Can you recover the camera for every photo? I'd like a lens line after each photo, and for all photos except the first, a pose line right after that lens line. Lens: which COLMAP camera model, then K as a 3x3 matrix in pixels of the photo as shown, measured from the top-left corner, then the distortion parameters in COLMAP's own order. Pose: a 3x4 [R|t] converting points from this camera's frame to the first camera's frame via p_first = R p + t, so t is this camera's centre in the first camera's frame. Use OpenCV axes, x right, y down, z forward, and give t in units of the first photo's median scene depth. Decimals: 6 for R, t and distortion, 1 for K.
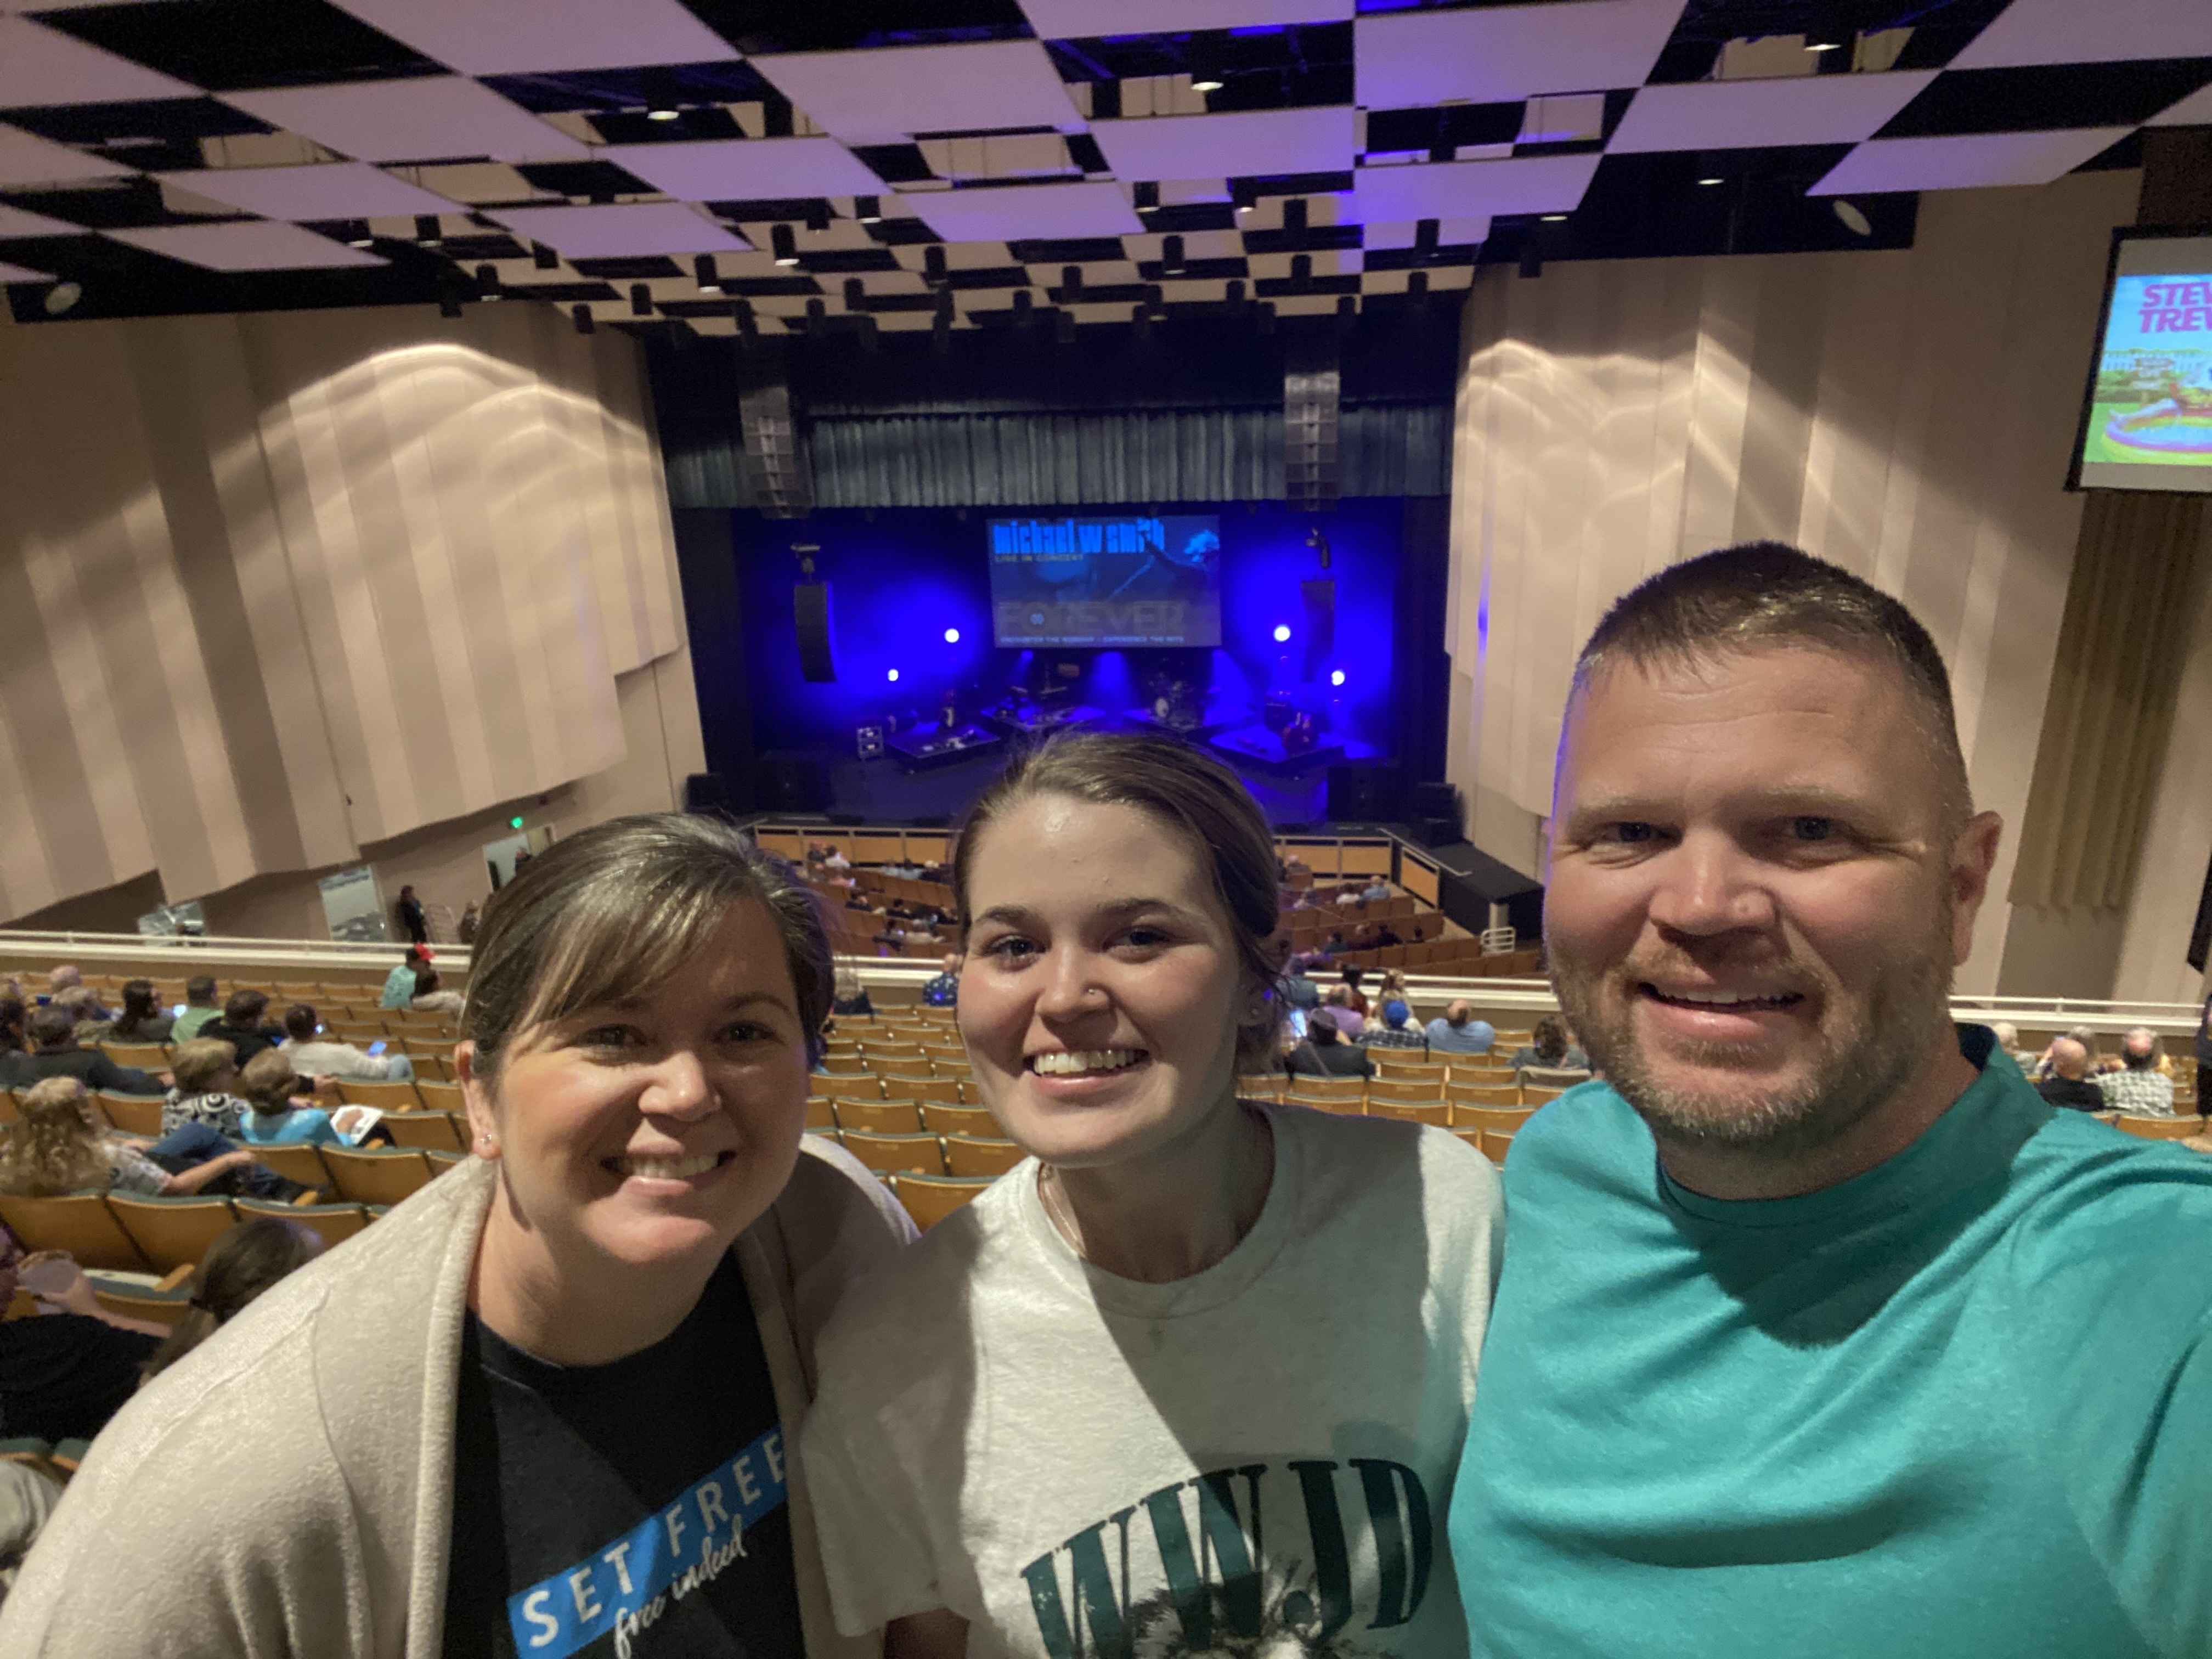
lens RADIAL K [[1466.2, 0, 1107.7], [0, 1466.2, 830.0], [0, 0, 1]] dist [0.006159, -0.000540]
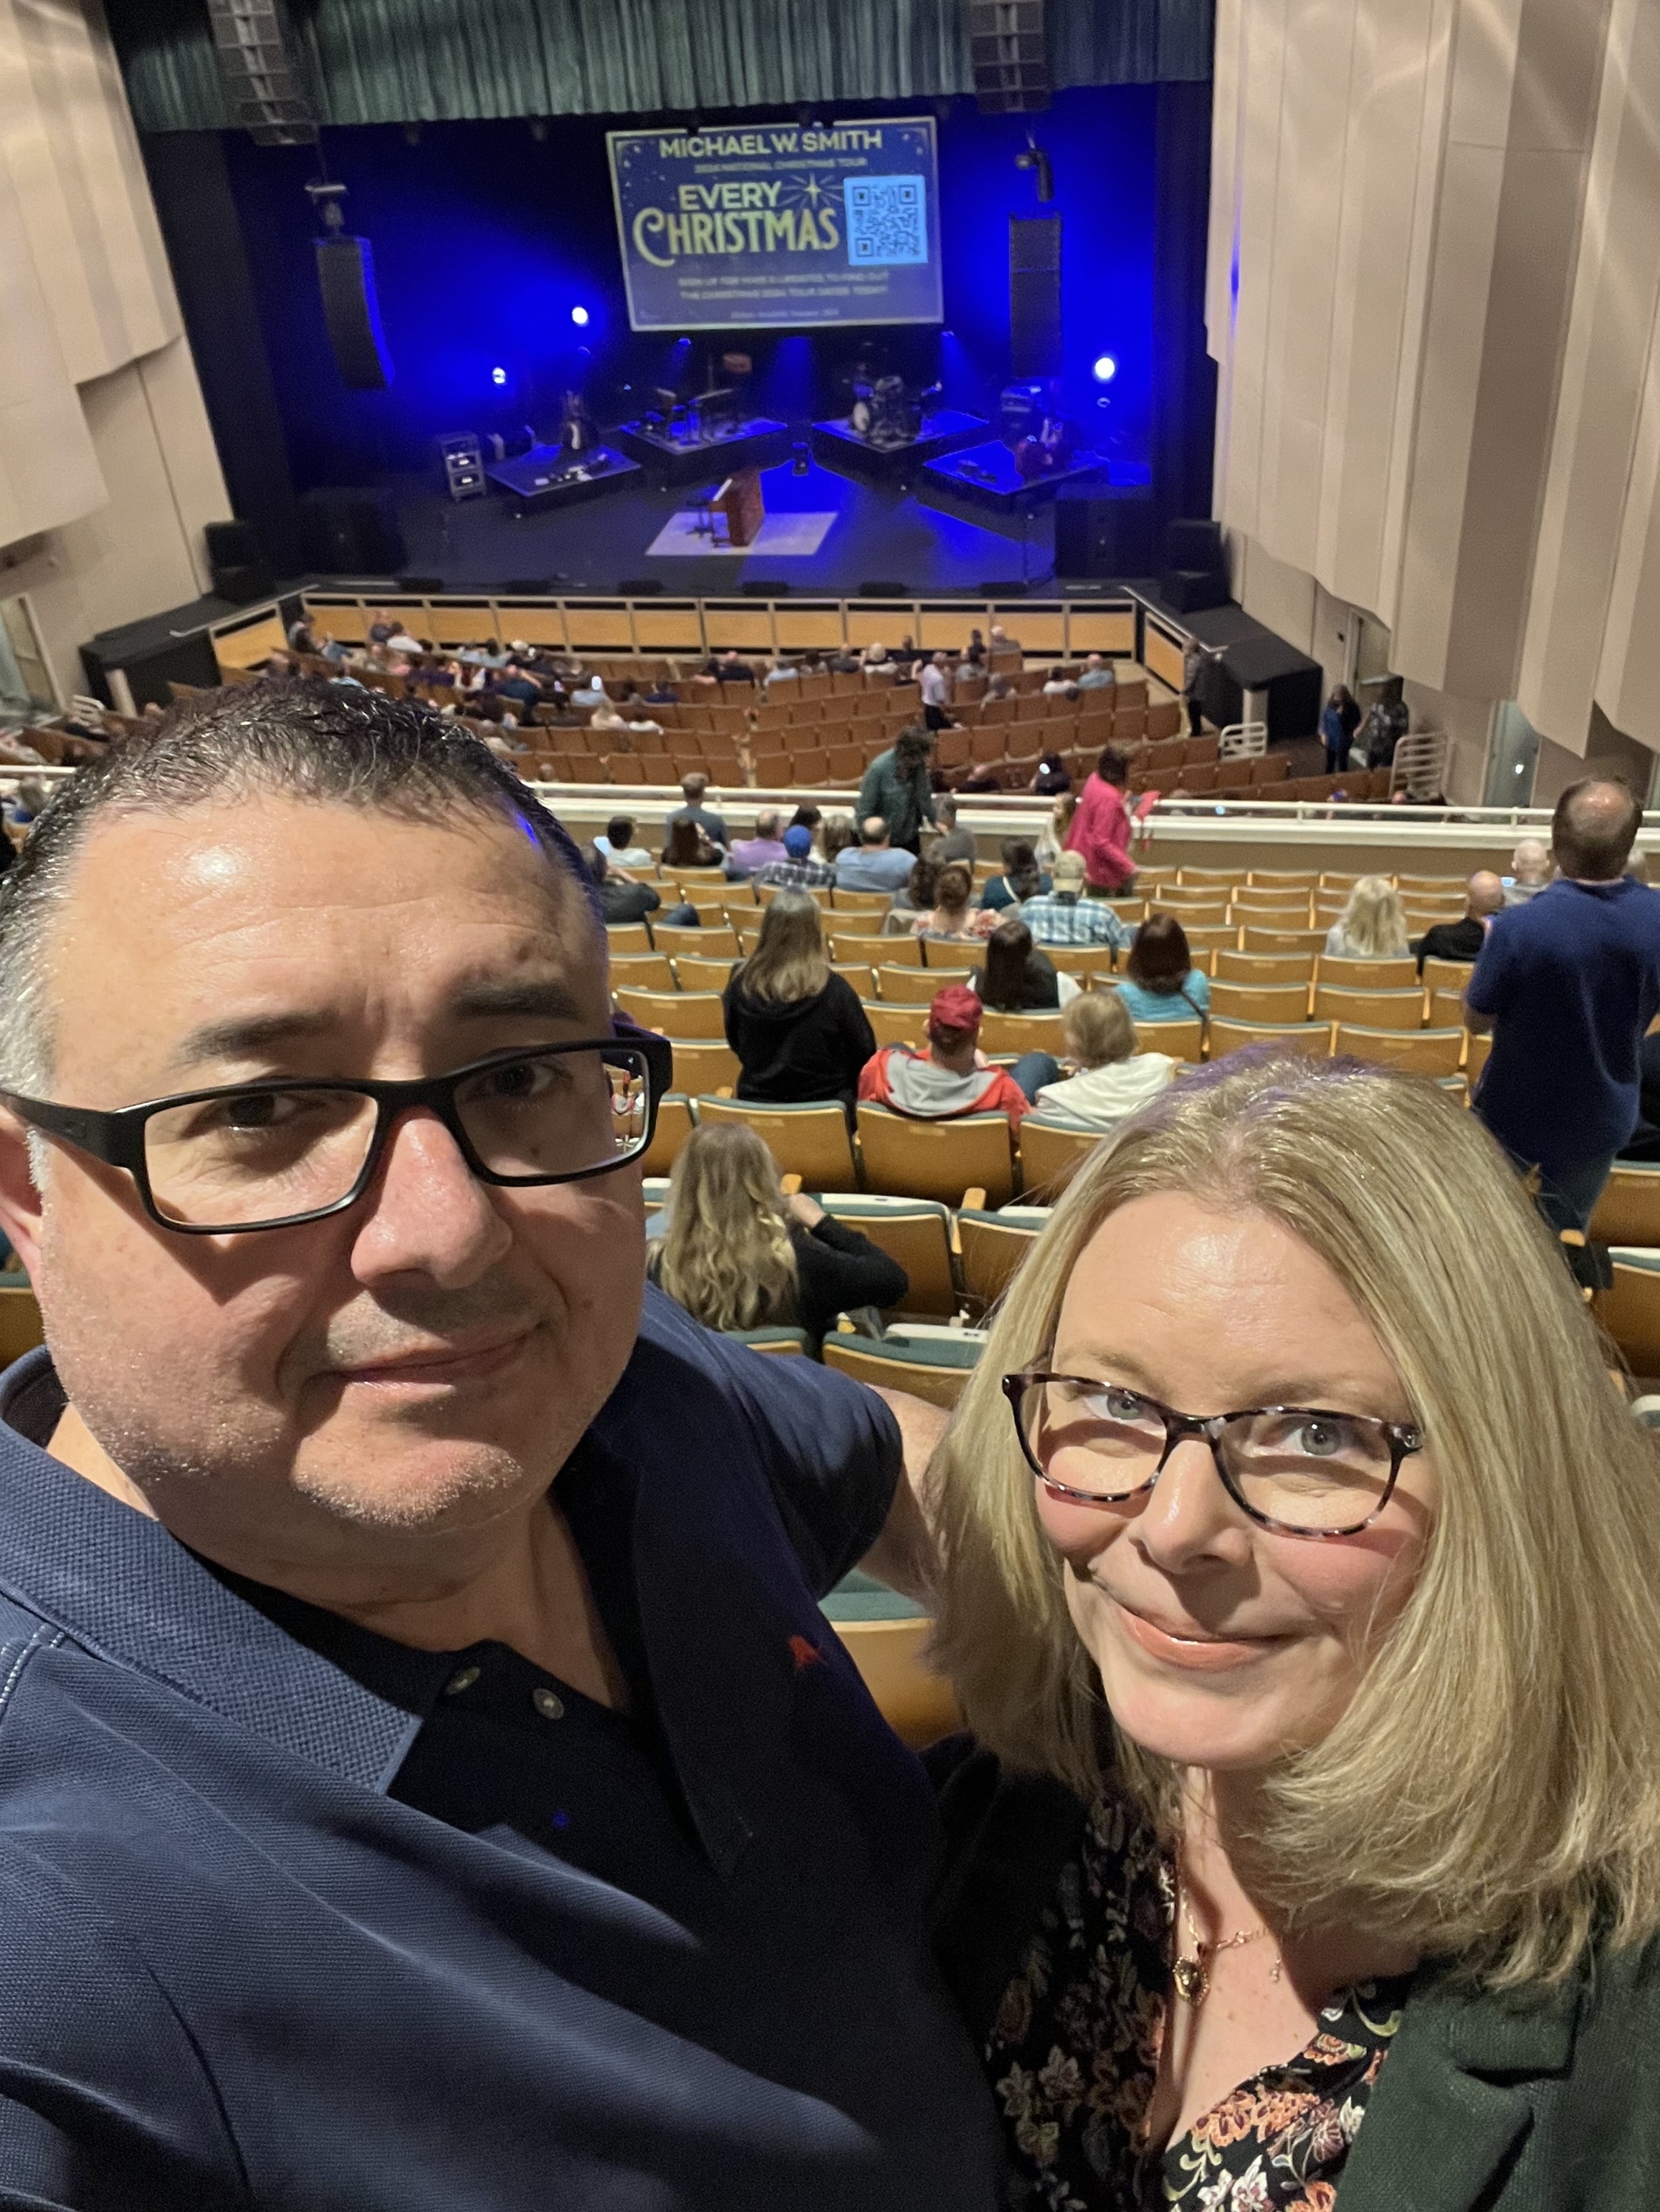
lens RADIAL K [[1955.7, 0, 830.6], [0, 1955.7, 1110.3], [0, 0, 1]] dist [0.030568, -0.063867]
pose [[0.997981, 0.003509, -0.063410, 0.102150], [0.012702, 0.967268, 0.253441, 0.001688], [0.062224, -0.253734, 0.965270, -0.014679]]
